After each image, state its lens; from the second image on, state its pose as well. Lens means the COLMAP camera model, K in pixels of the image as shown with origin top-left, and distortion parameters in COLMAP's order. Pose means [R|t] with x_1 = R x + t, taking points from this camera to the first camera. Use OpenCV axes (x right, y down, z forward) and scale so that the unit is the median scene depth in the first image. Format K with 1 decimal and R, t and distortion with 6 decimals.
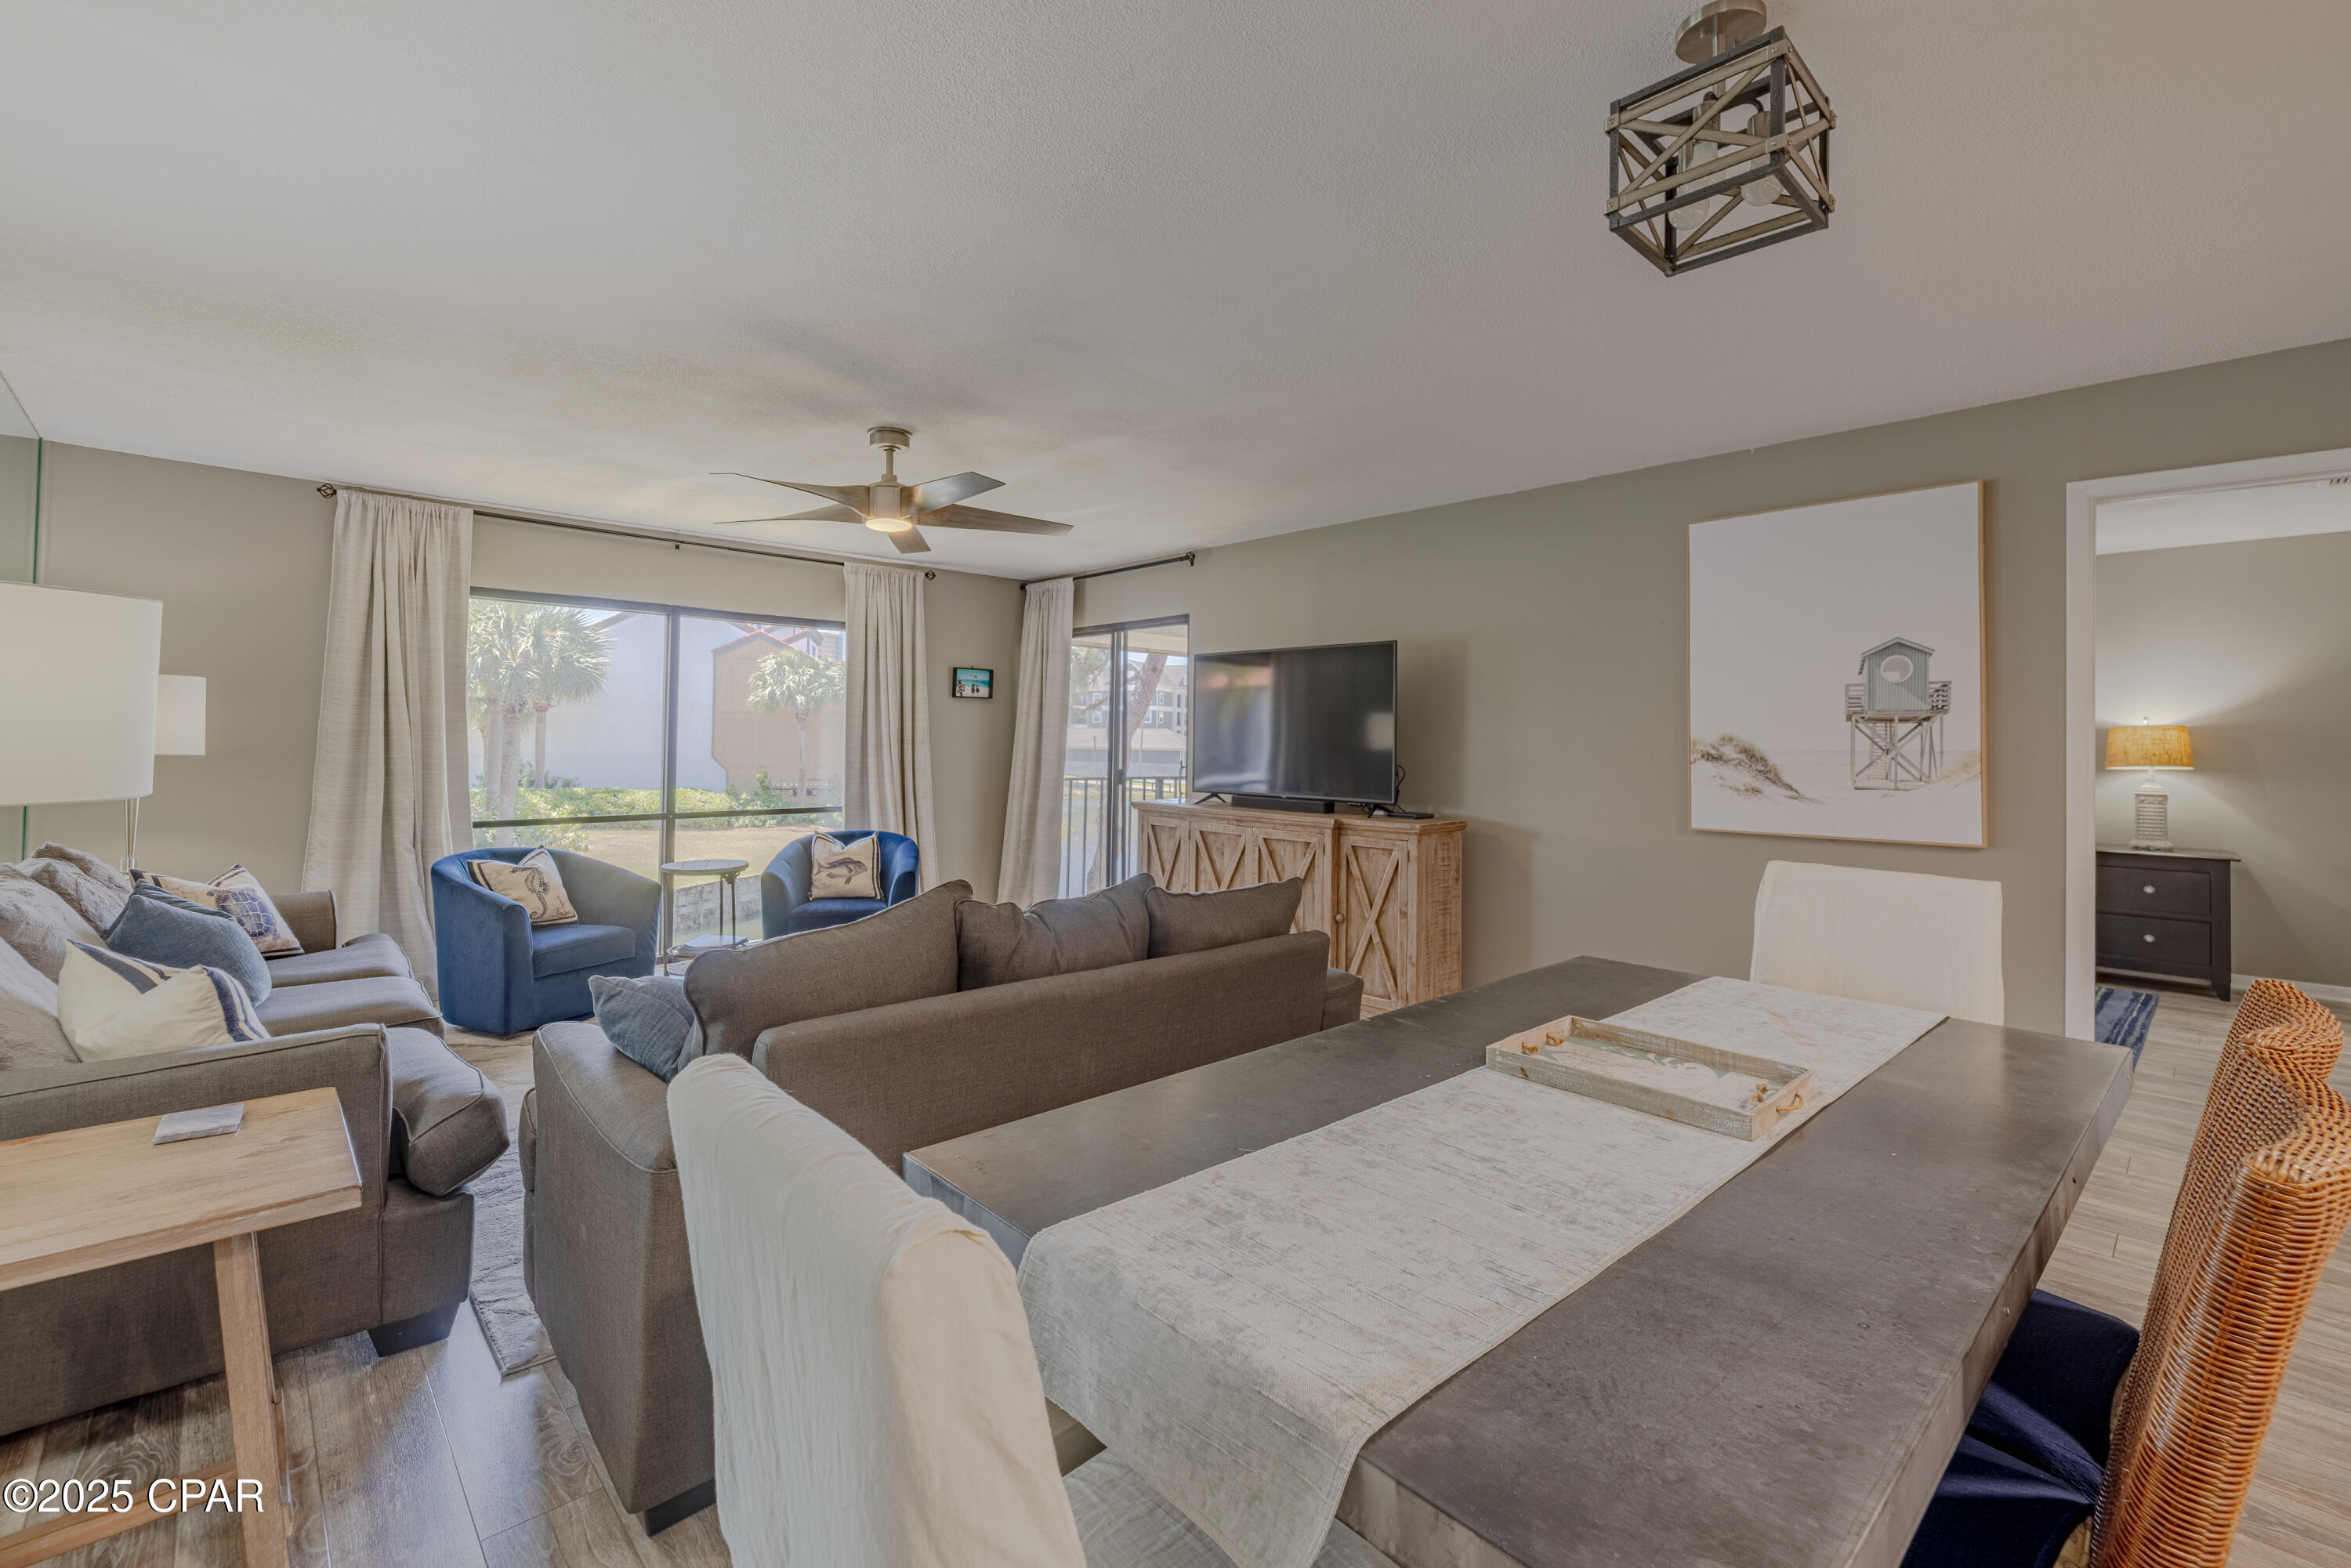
lens RADIAL K [[998.0, 0, 1138.6], [0, 998.0, 744.6], [0, 0, 1]] dist [0.001051, -0.000124]
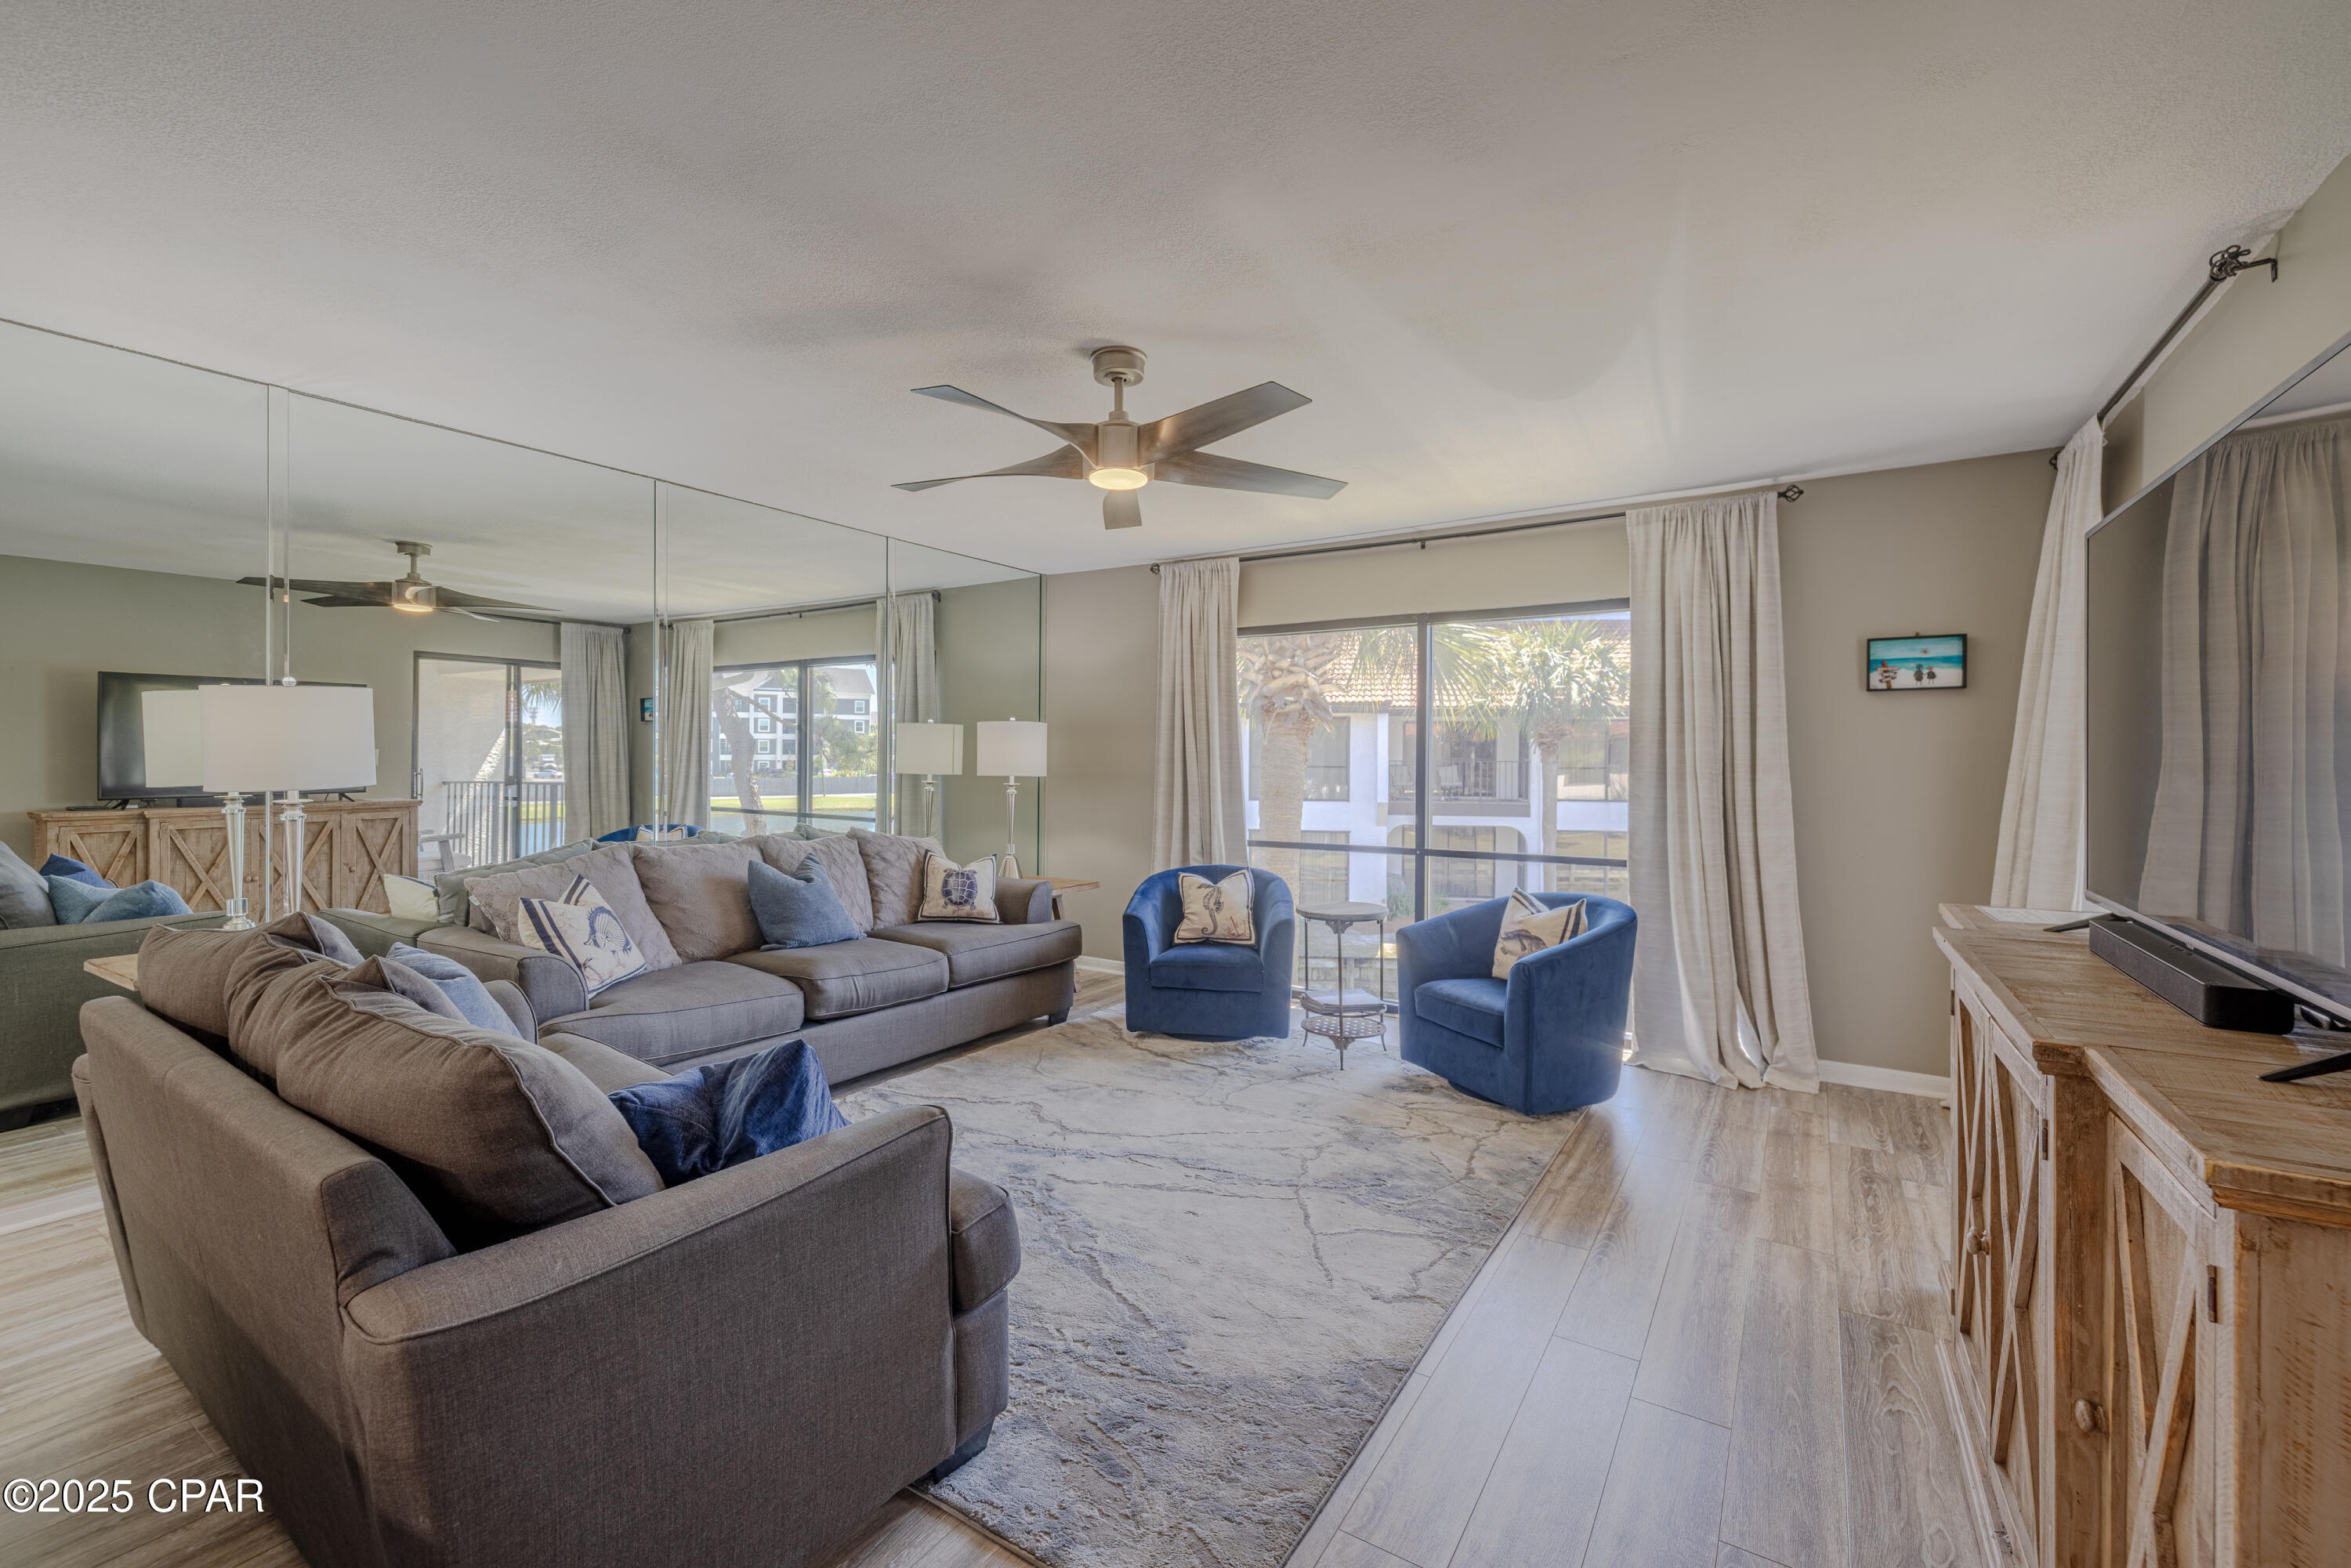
lens RADIAL K [[998.0, 0, 1138.6], [0, 998.0, 744.6], [0, 0, 1]] dist [0.001051, -0.000124]
pose [[0.243430, -0.023934, -0.969623, 0.400398], [-0.008006, 0.999612, -0.026685, 0.003083], [0.969885, 0.014259, 0.243144, 0.667670]]
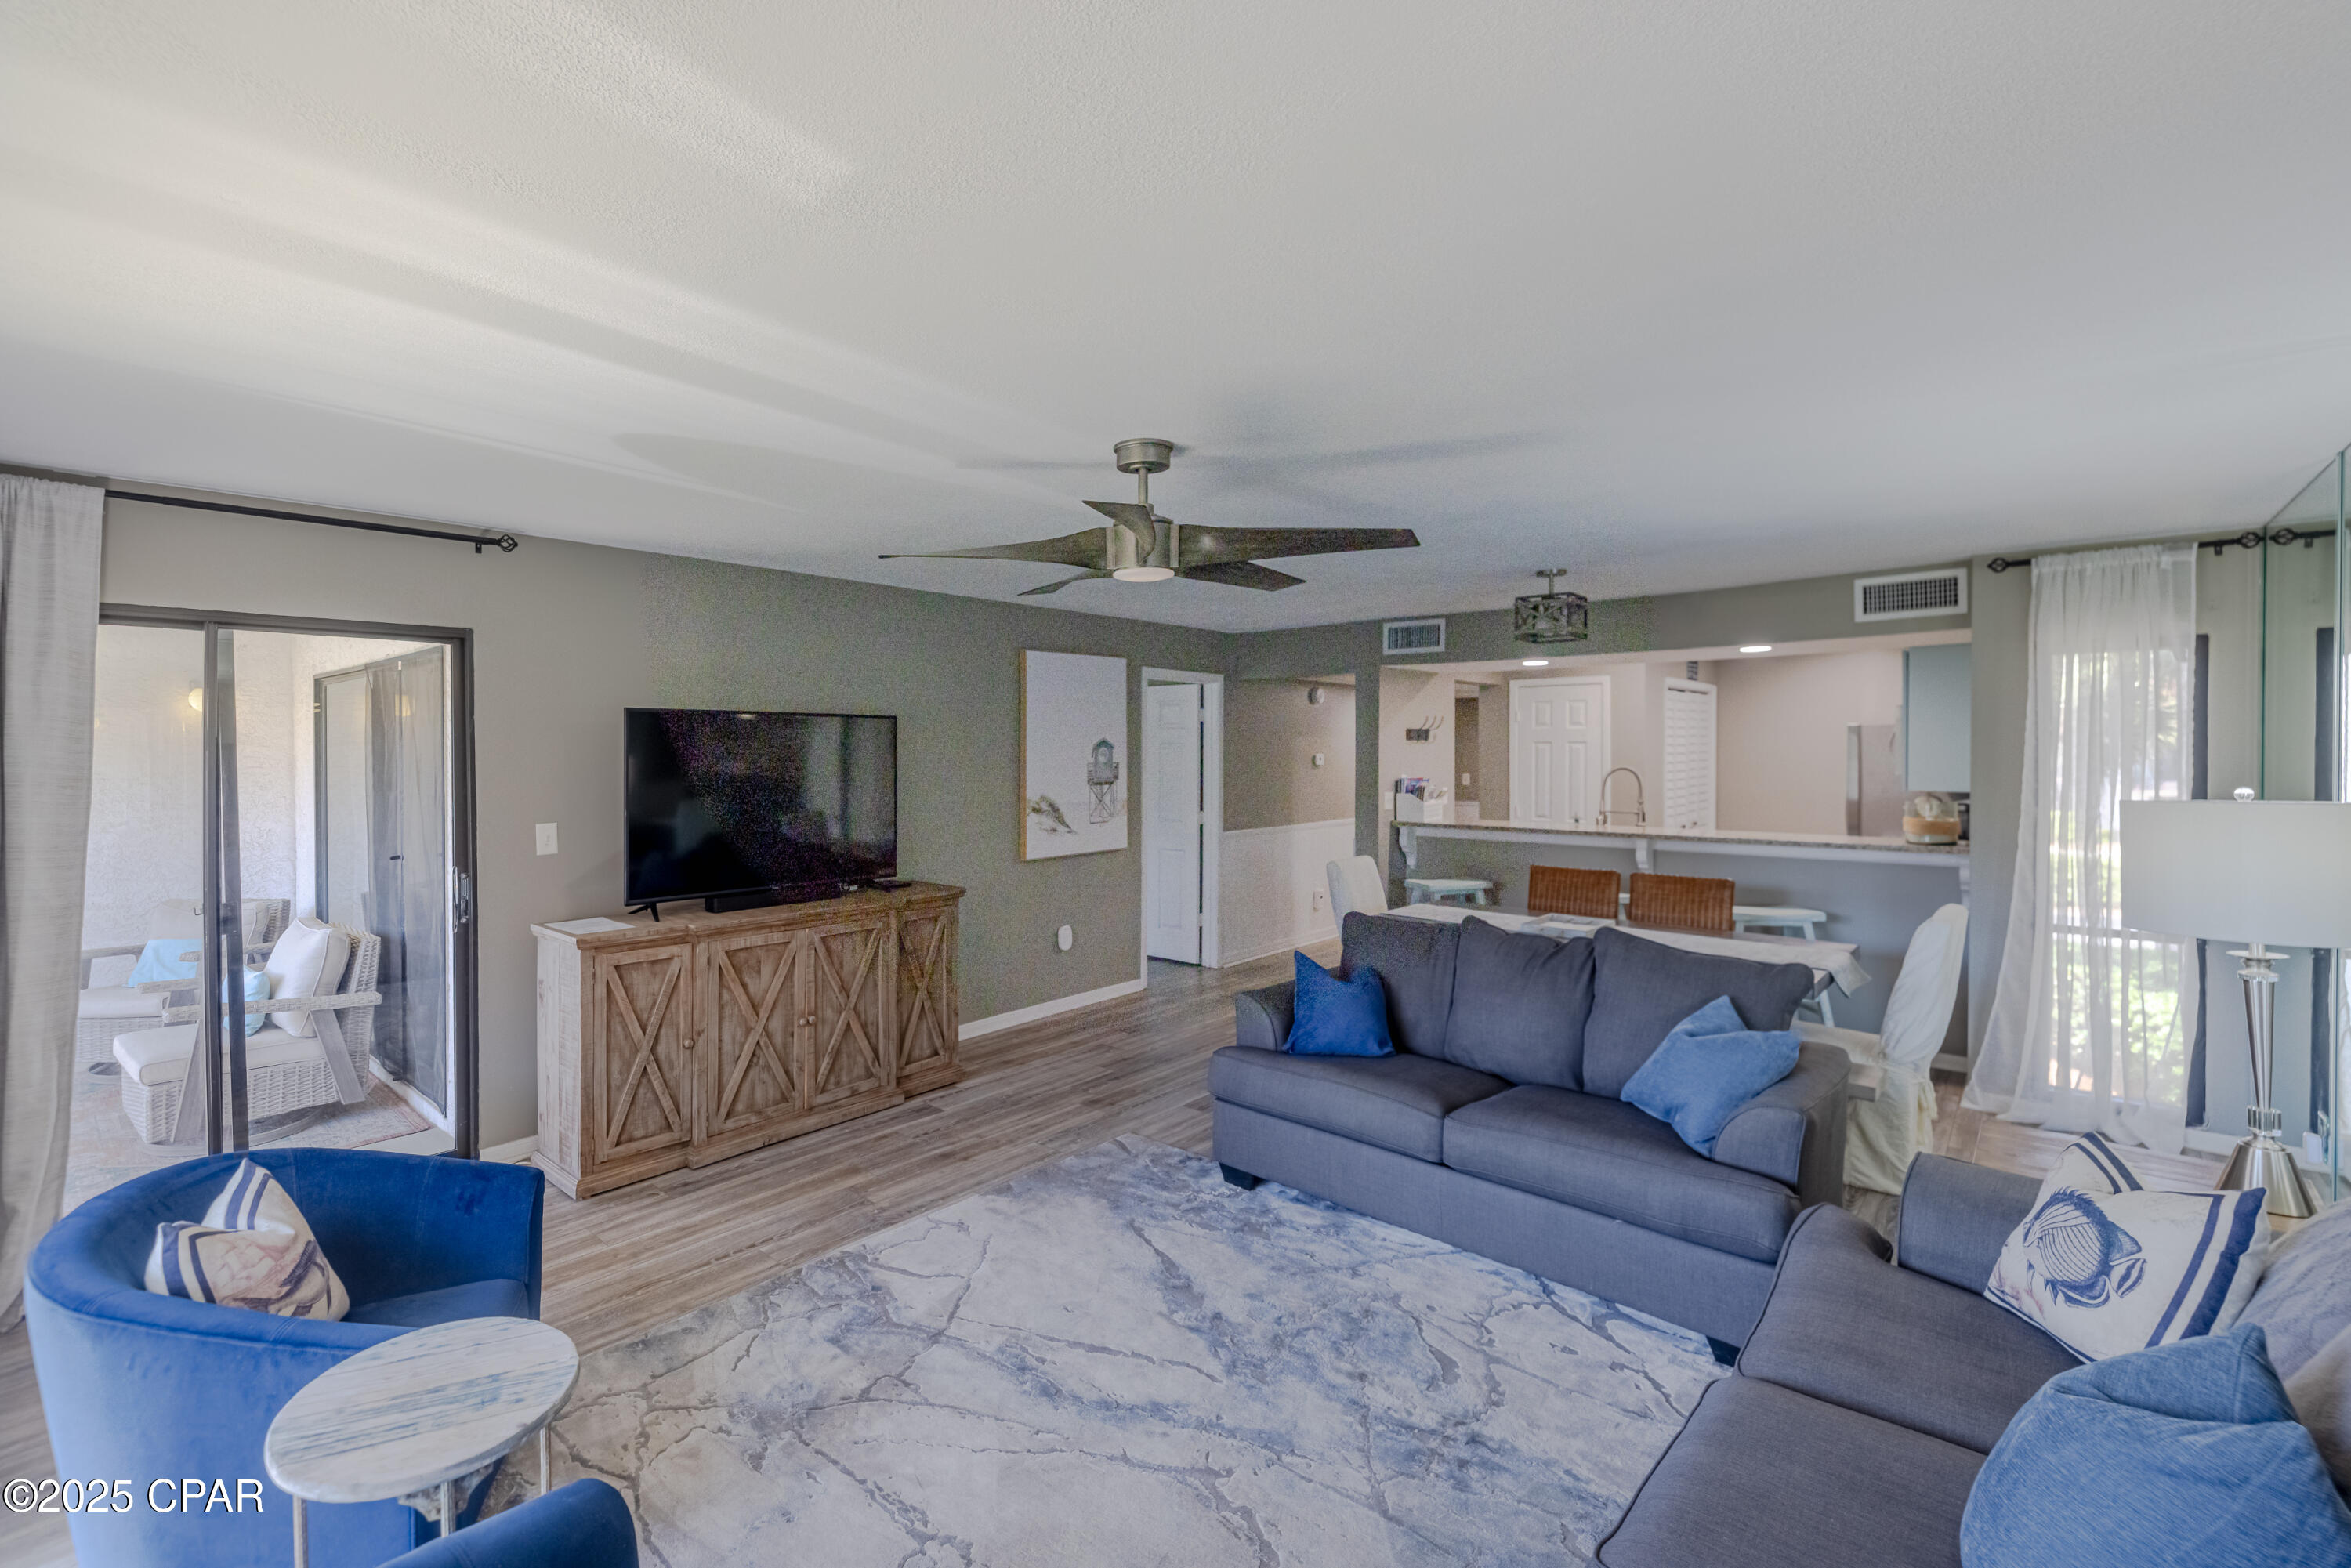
lens RADIAL K [[1049.1, 0, 1051.8], [0, 1049.1, 778.3], [0, 0, 1]] dist [-0.000542, -0.000005]
pose [[-0.070671, -0.042591, 0.996590, -0.817618], [0.004724, 0.999063, 0.043032, -0.084878], [-0.997488, 0.007749, -0.070404, 0.900713]]
